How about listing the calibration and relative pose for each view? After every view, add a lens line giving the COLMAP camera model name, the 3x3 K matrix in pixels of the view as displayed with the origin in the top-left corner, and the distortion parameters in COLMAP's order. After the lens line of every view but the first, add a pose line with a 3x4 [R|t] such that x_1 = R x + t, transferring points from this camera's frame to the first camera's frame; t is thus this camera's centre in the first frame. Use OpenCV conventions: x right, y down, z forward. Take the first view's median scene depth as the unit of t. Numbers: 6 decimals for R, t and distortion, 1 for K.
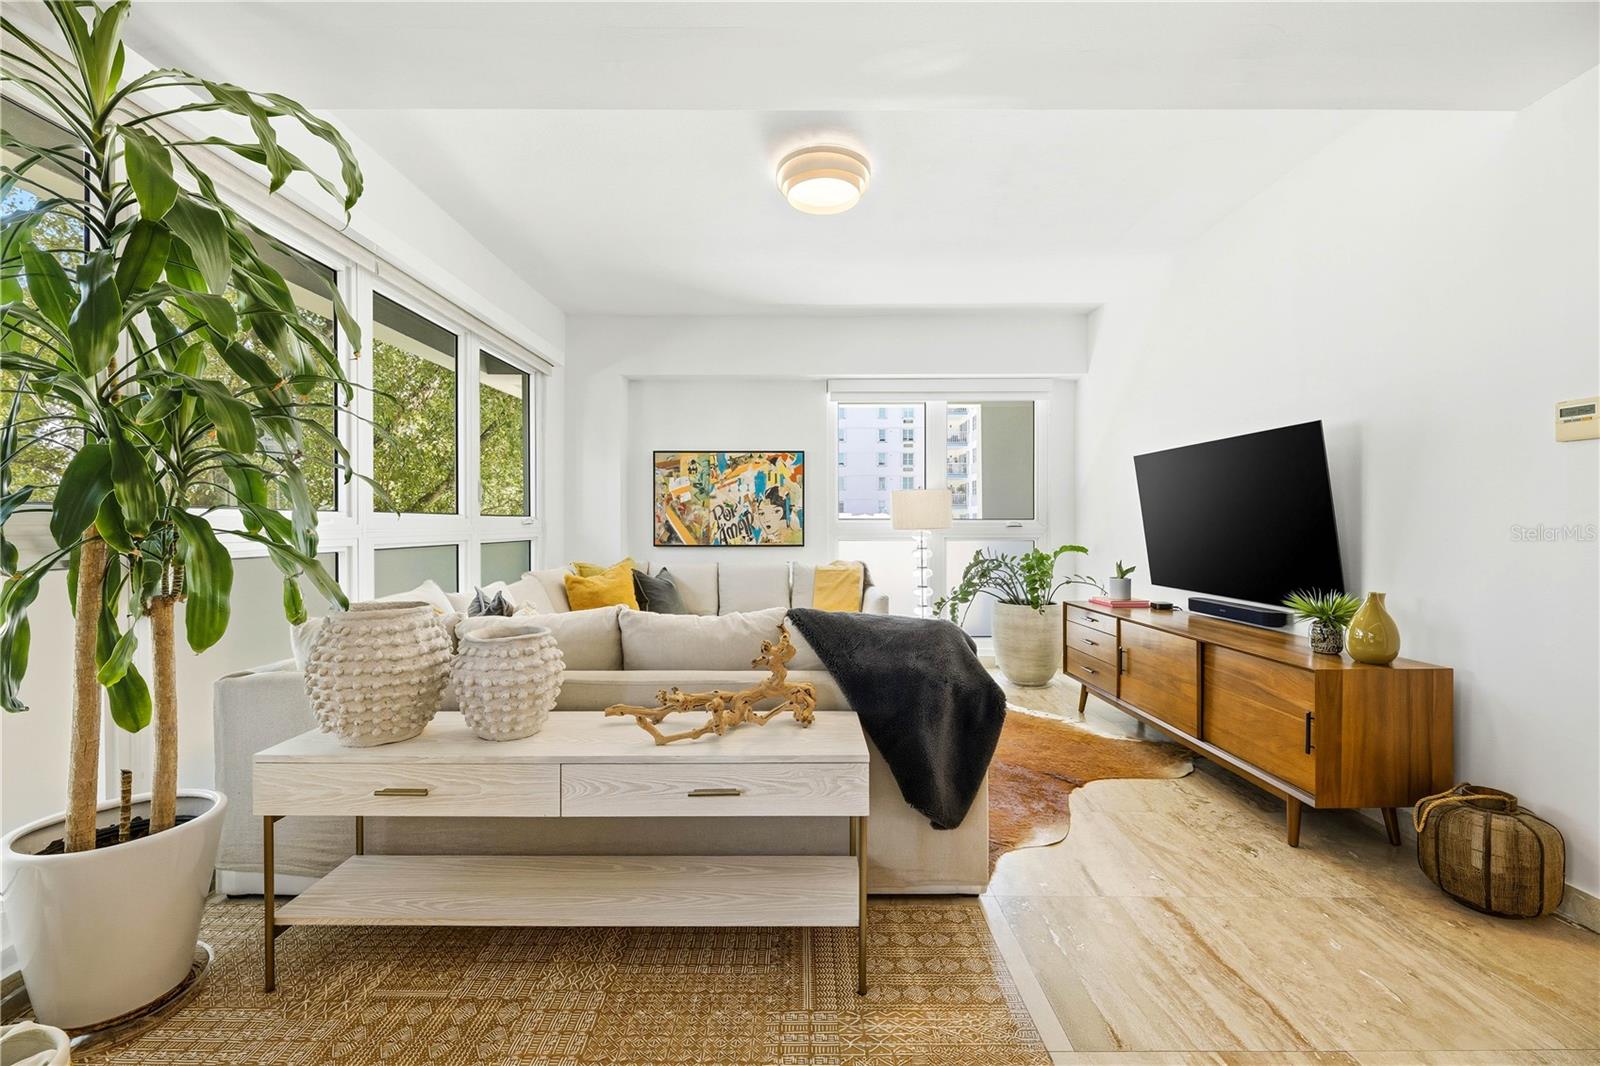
lens RADIAL K [[654.7, 0, 806.1], [0, 654.7, 536.9], [0, 0, 1]] dist [-0.002635, -0.000898]
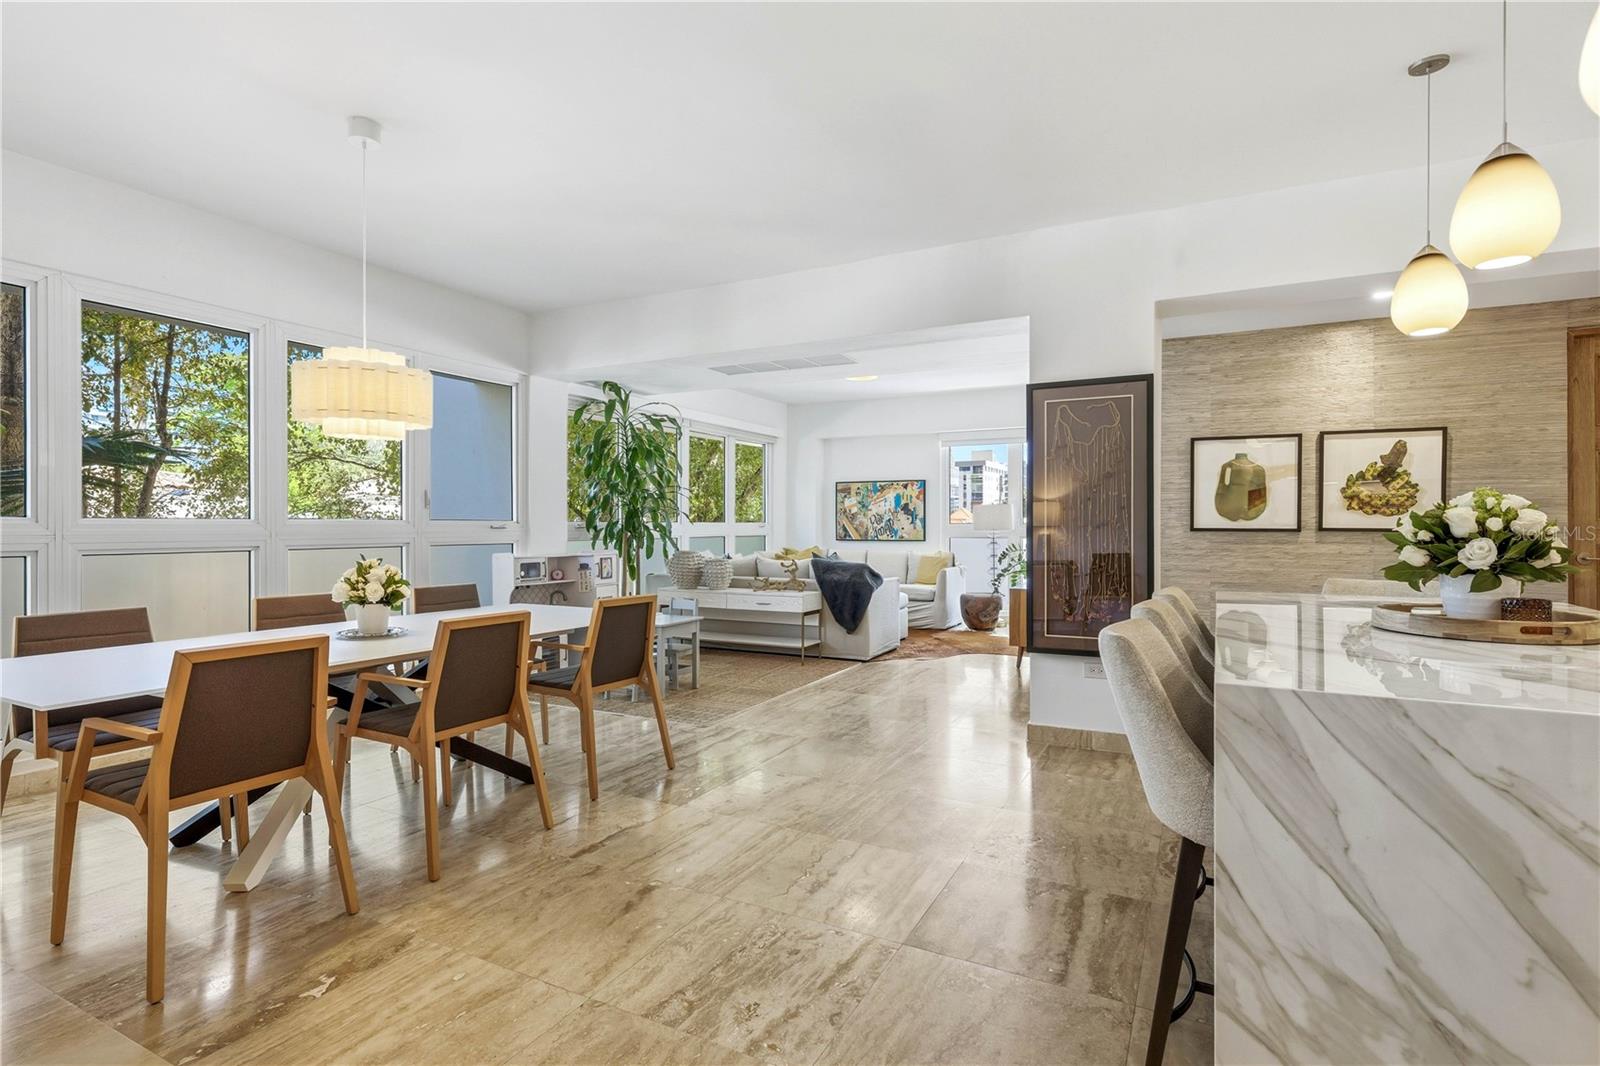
lens RADIAL K [[777.1, 0, 798.1], [0, 777.1, 527.9], [0, 0, 1]] dist [0.000291, -0.000013]
pose [[0.890535, 0.002183, -0.454910, 0.572383], [-0.009895, 0.999845, -0.014572, 0.013119], [0.454808, 0.017479, 0.890418, -0.785537]]
